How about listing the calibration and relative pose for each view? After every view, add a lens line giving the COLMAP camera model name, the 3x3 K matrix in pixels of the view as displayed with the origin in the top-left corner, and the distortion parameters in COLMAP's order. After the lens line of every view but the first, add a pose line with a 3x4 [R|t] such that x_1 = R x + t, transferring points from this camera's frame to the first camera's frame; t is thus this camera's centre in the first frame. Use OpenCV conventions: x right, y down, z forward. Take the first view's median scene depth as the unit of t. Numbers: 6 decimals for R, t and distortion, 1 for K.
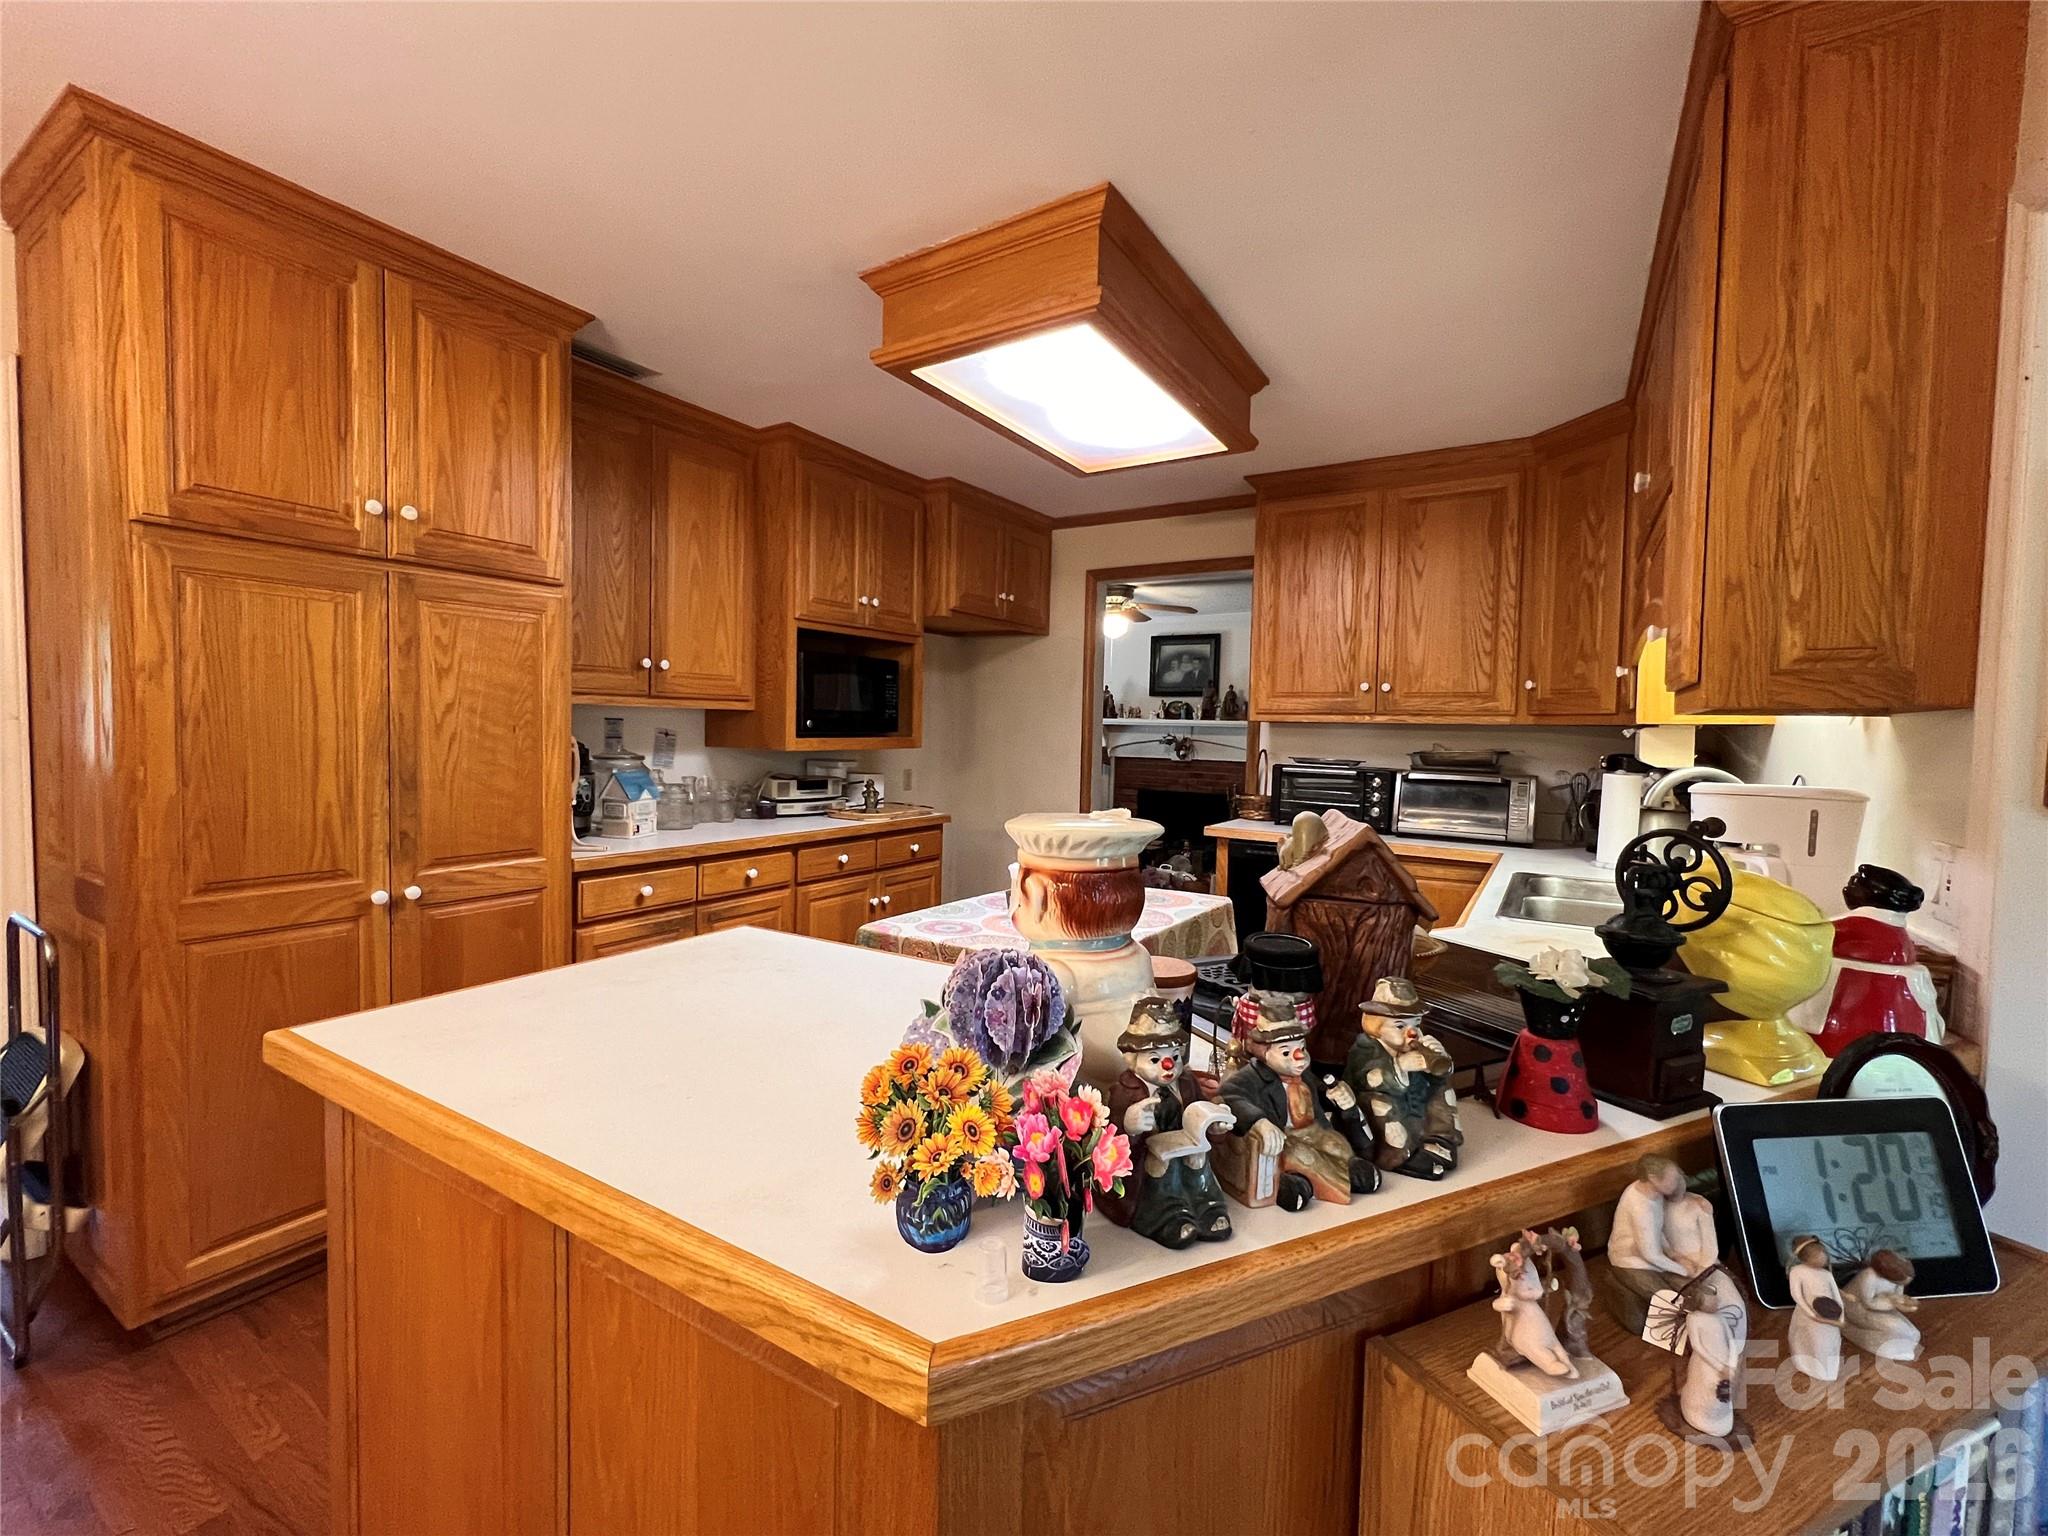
lens RADIAL K [[860.1, 0, 1025.2], [0, 860.1, 761.9], [0, 0, 1]] dist [-0.001413, -0.000187]
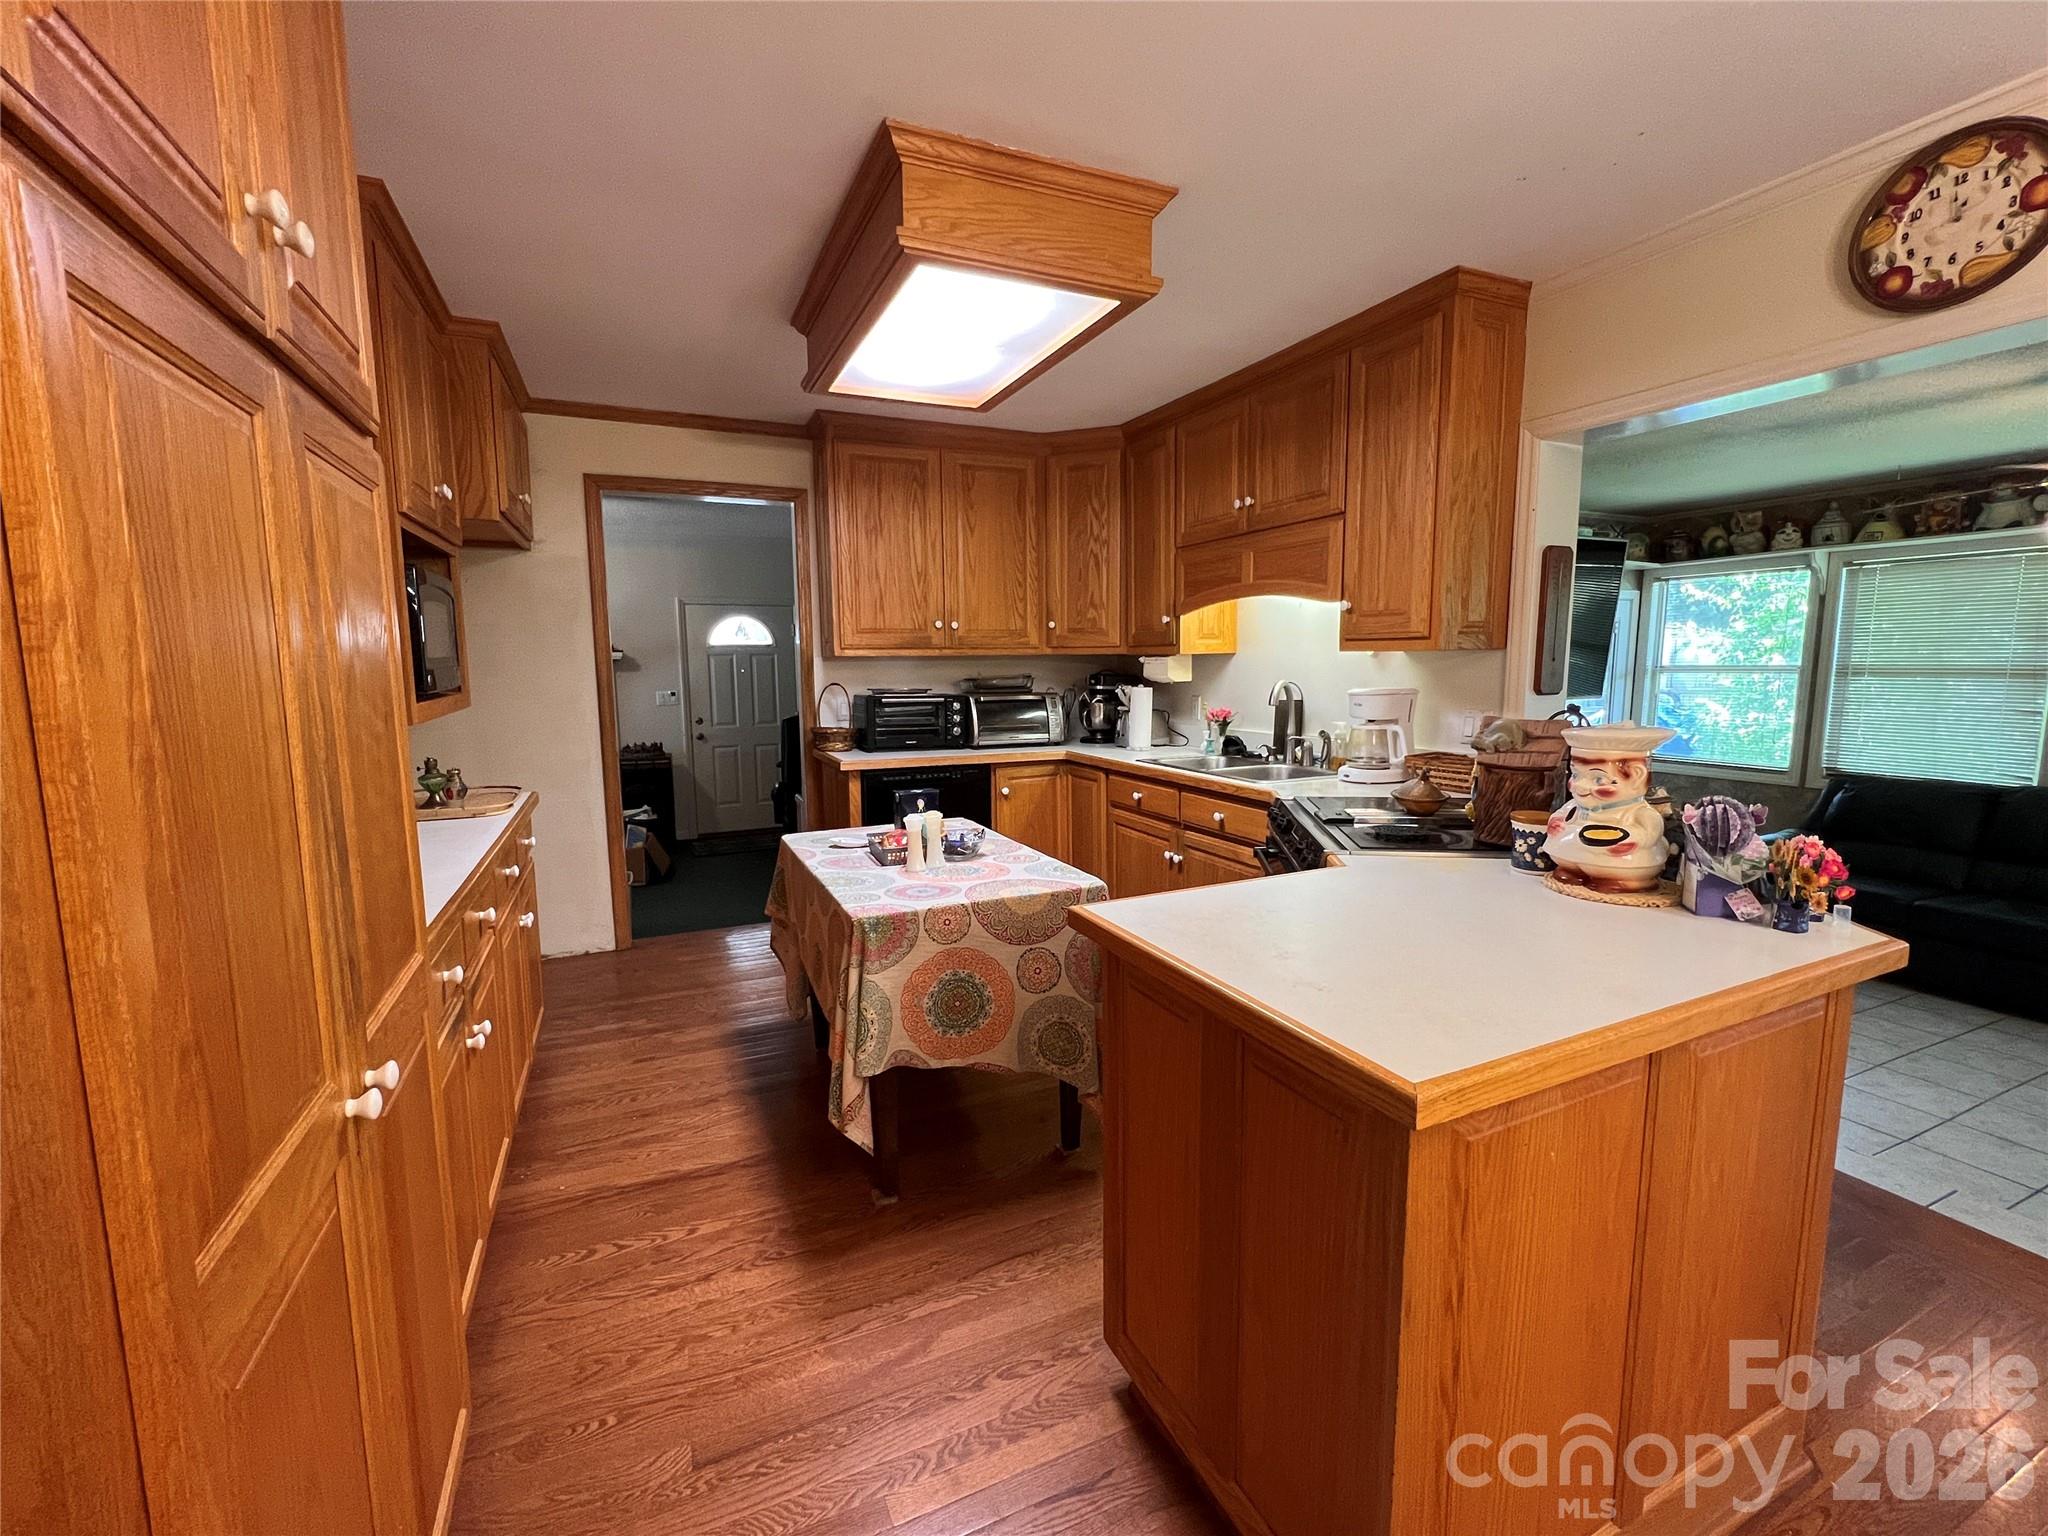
lens RADIAL K [[860.1, 0, 1023.2], [0, 860.1, 766.1], [0, 0, 1]] dist [-0.001413, -0.000187]
pose [[0.564484, -0.130470, 0.815067, -0.537329], [0.053474, 0.991135, 0.121620, -0.034973], [-0.823710, -0.025067, 0.566457, 0.257247]]
